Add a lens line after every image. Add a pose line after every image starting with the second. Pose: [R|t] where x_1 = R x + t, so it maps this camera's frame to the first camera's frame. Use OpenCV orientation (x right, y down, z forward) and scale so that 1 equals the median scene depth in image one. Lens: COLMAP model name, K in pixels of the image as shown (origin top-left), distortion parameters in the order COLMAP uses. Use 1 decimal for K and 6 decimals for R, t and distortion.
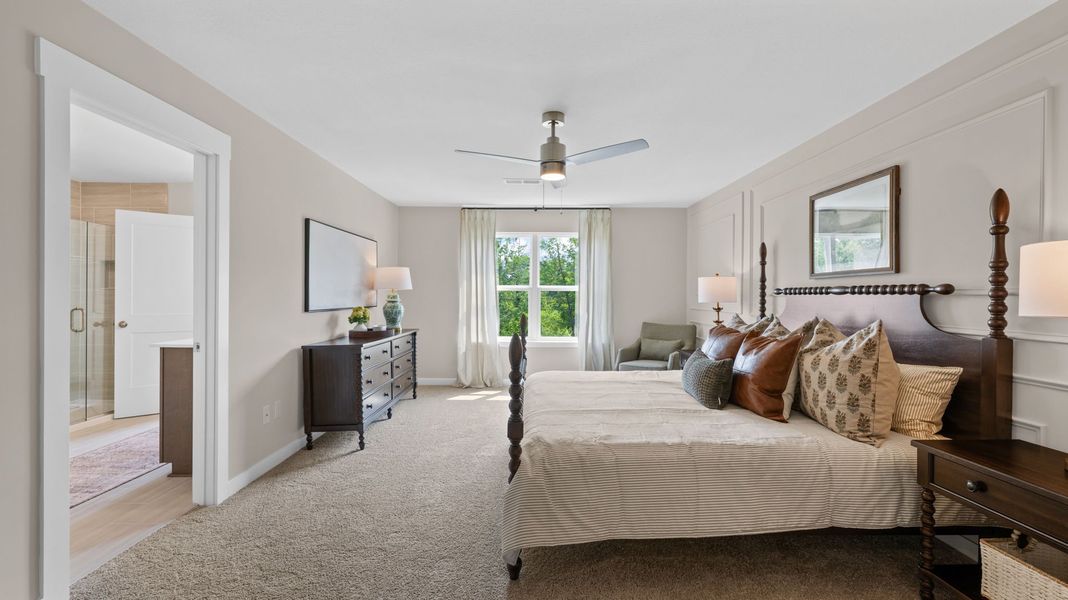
lens RADIAL K [[434.0, 0, 534.0], [0, 434.0, 300.0], [0, 0, 1]] dist [-0.000879, -0.000080]
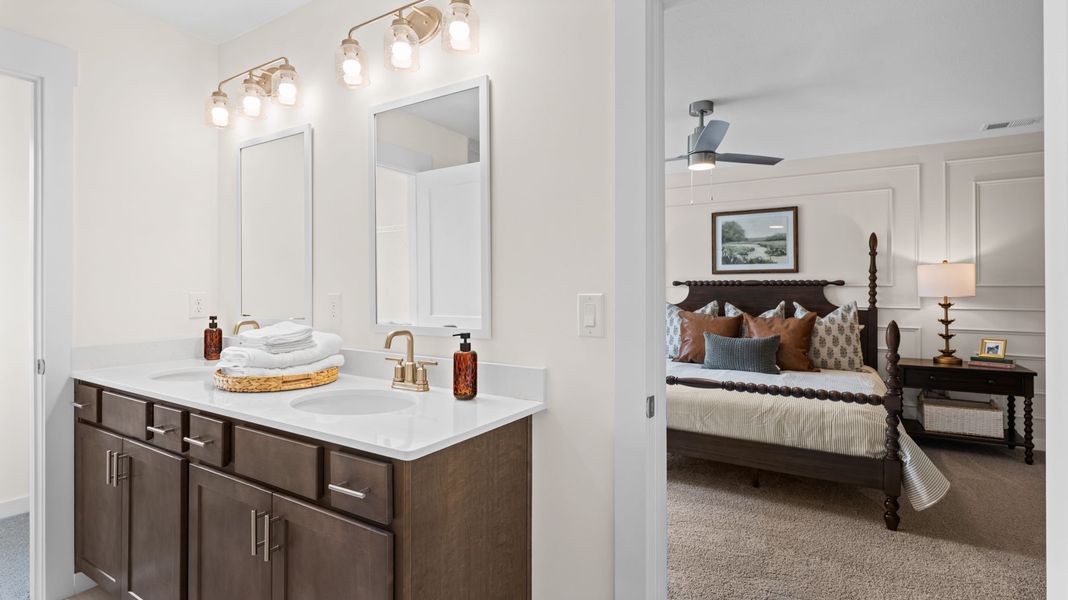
lens RADIAL K [[509.6, 0, 529.2], [0, 509.6, 287.3], [0, 0, 1]] dist [-0.002571, -0.000401]
pose [[0.538562, -0.007555, 0.842552, -1.305709], [0.012102, 0.999926, 0.001230, -0.021780], [-0.842499, 0.009534, 0.538614, 0.816535]]
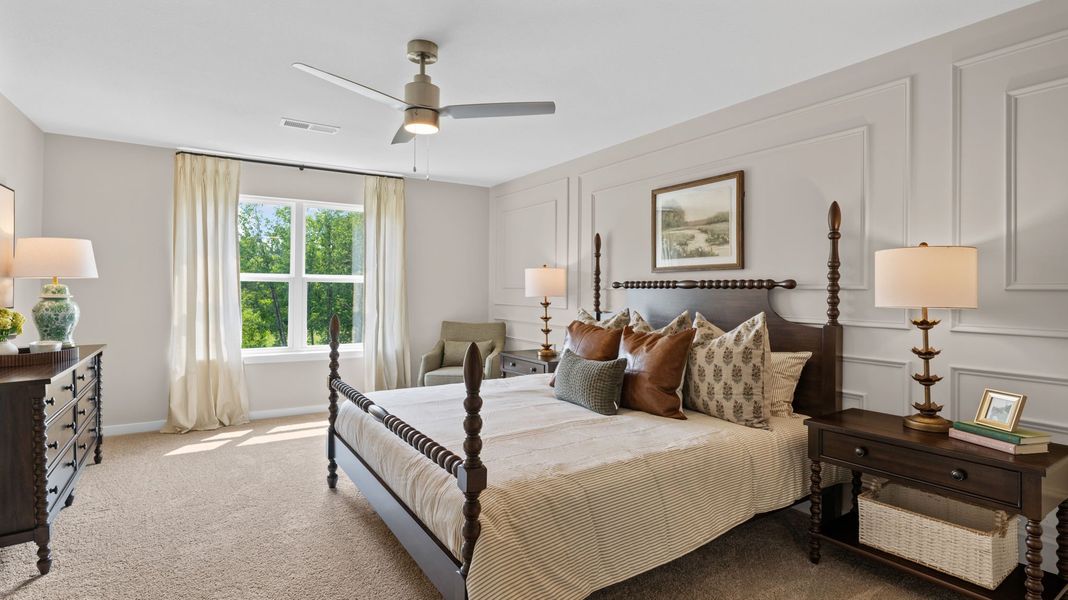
lens RADIAL K [[522.5, 0, 532.0], [0, 522.5, 291.1], [0, 0, 1]] dist [-0.000408, 0.000295]
pose [[0.846425, -0.001011, 0.532506, -0.310767], [0.003493, 0.999987, -0.003654, -0.003637], [-0.532496, 0.004953, 0.846418, 0.167965]]
